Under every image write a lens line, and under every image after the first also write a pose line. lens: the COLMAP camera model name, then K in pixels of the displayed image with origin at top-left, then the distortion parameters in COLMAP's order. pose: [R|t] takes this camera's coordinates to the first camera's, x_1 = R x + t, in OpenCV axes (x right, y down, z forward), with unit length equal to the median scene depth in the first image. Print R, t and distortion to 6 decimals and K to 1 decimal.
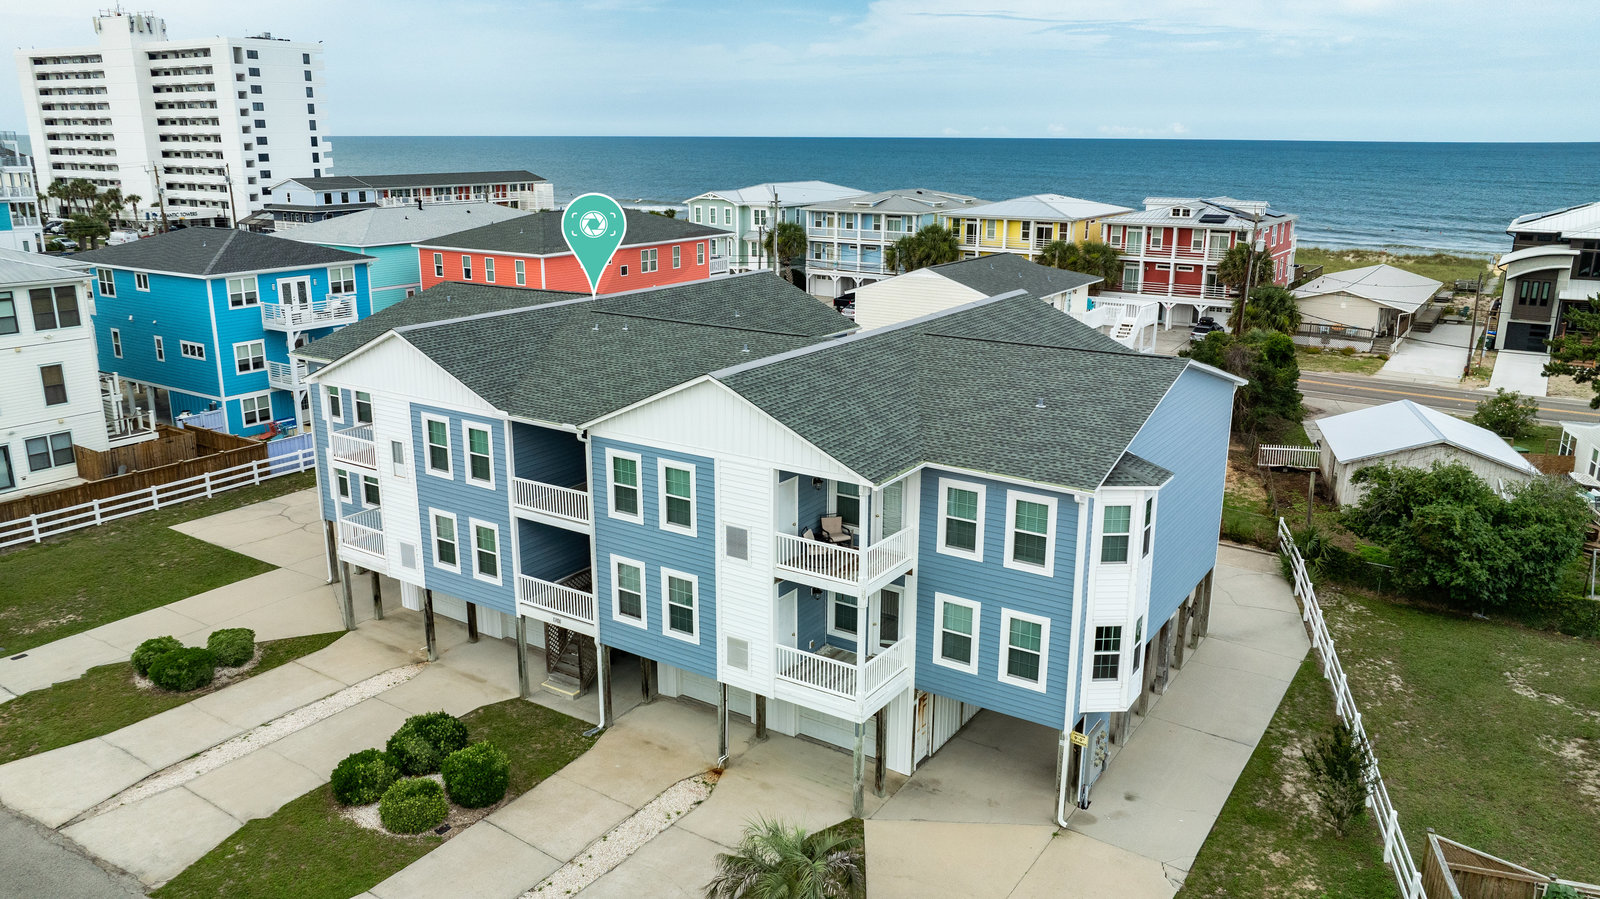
lens RADIAL K [[1168.0, 0, 800.0], [0, 1168.0, 449.5], [0, 0, 1]] dist [-0.010786, -0.005639]
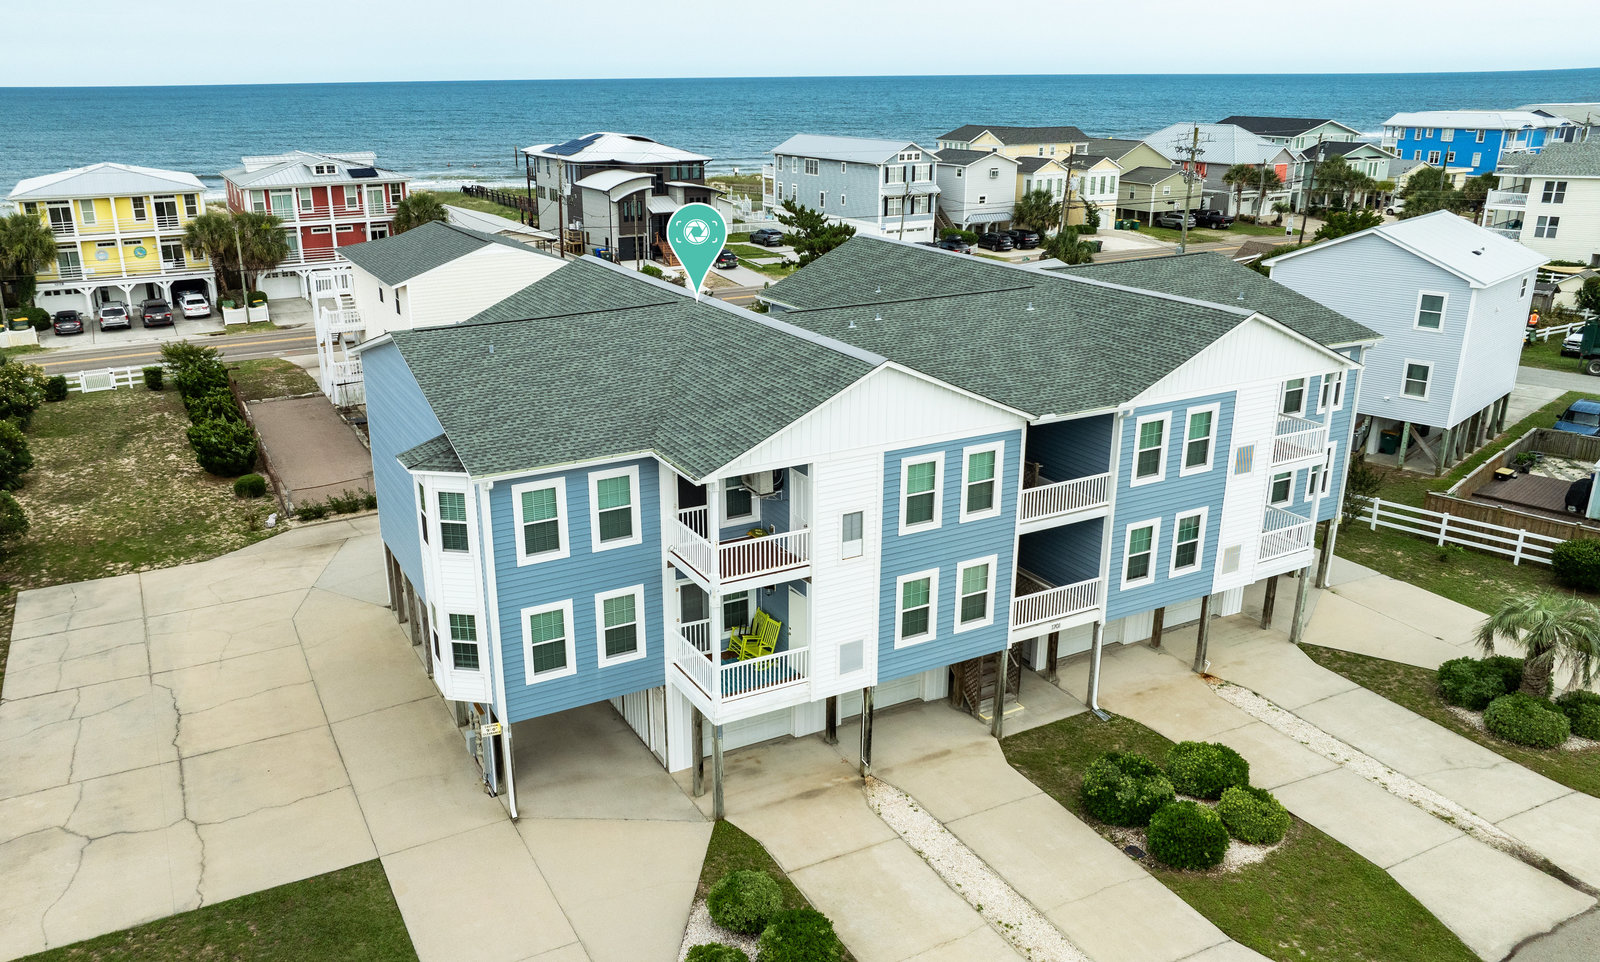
lens RADIAL K [[1204.6, 0, 740.7], [0, 1204.6, 483.3], [0, 0, 1]] dist [-0.018193, -0.001194]
pose [[0.496096, -0.289081, 0.818731, -1.102292], [0.239102, 0.951974, 0.191247, -0.207656], [-0.834697, 0.100883, 0.541391, 0.694608]]
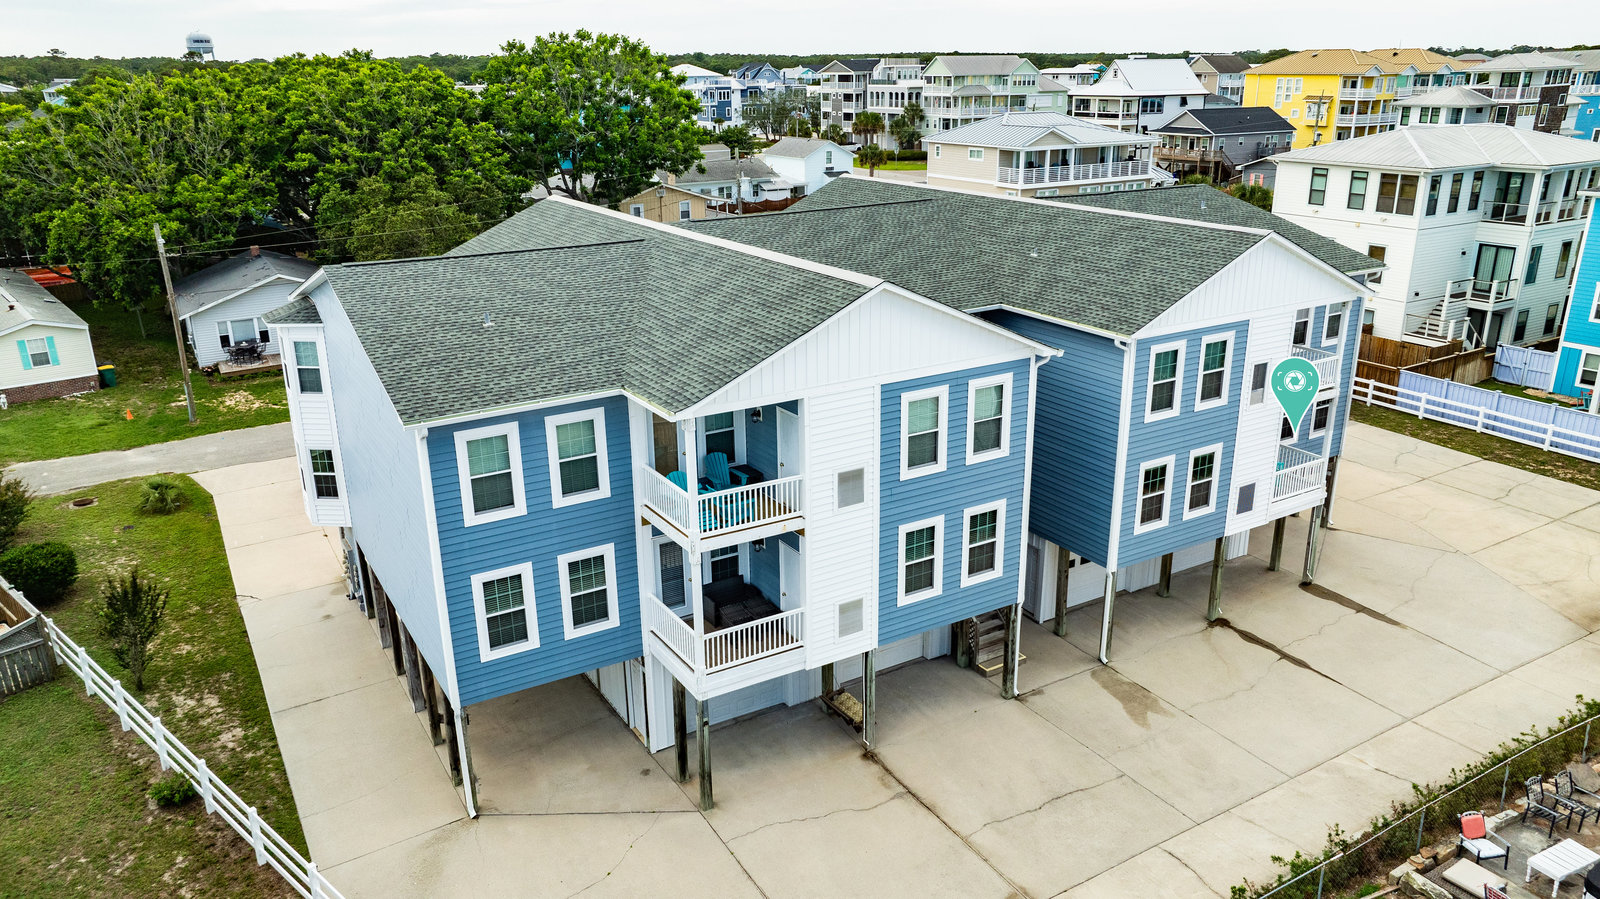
lens RADIAL K [[1125.5, 0, 800.0], [0, 1125.5, 449.5], [0, 0, 1]] dist [-0.015186, 0.000434]
pose [[0.436406, -0.303739, 0.846931, -0.983104], [0.248889, 0.945319, 0.210778, -0.166580], [-0.864641, 0.118807, 0.488140, 0.772203]]
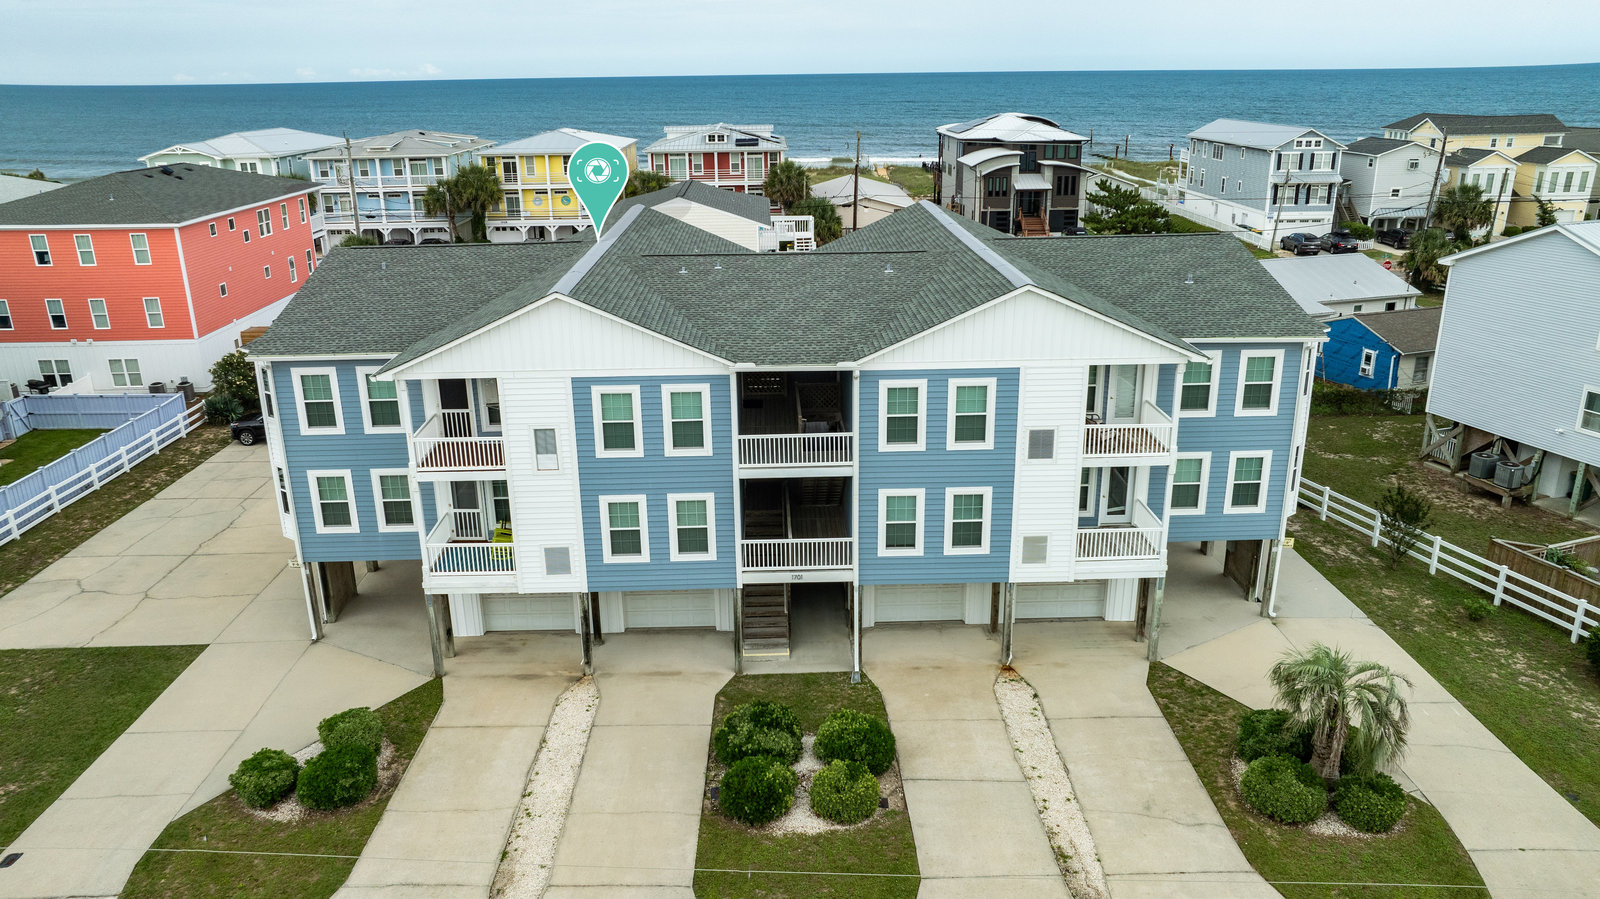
lens RADIAL K [[1125.5, 0, 800.0], [0, 1125.5, 449.5], [0, 0, 1]] dist [-0.015186, 0.000434]
pose [[0.821055, -0.196298, 0.536038, -0.686799], [0.165037, 0.980544, 0.106287, -0.051899], [-0.546472, 0.001199, 0.837476, 0.242528]]
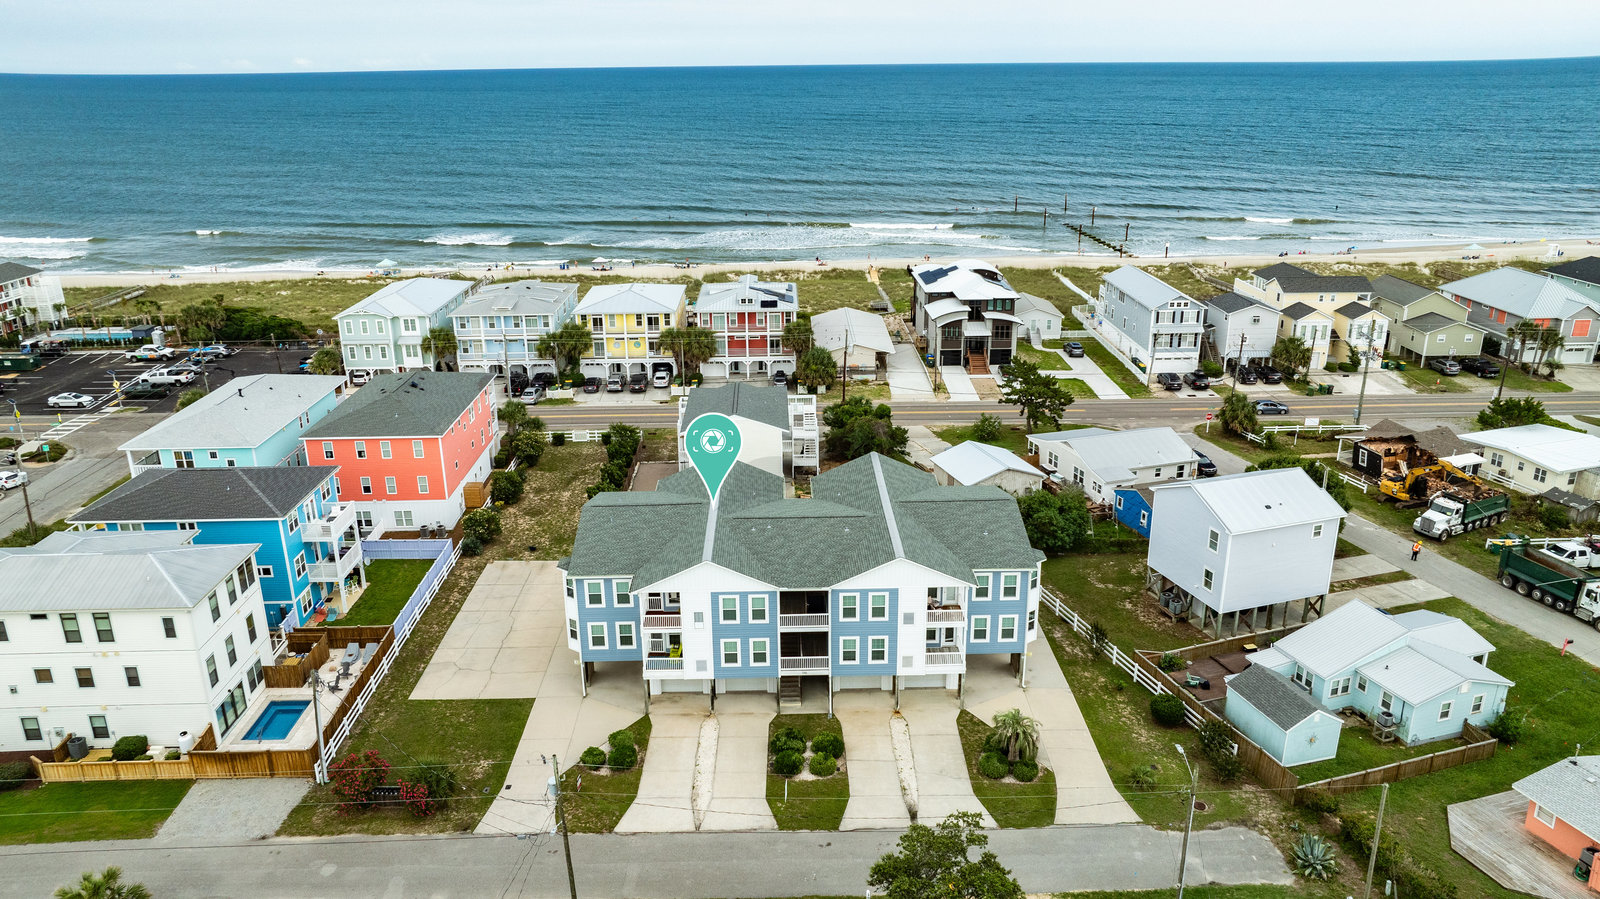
lens RADIAL K [[1125.5, 0, 800.0], [0, 1125.5, 449.5], [0, 0, 1]] dist [-0.015186, 0.000434]
pose [[0.825180, -0.196679, 0.529524, -1.268209], [0.160947, 0.980433, 0.113348, -0.510608], [-0.541456, -0.008307, 0.840688, -0.768806]]
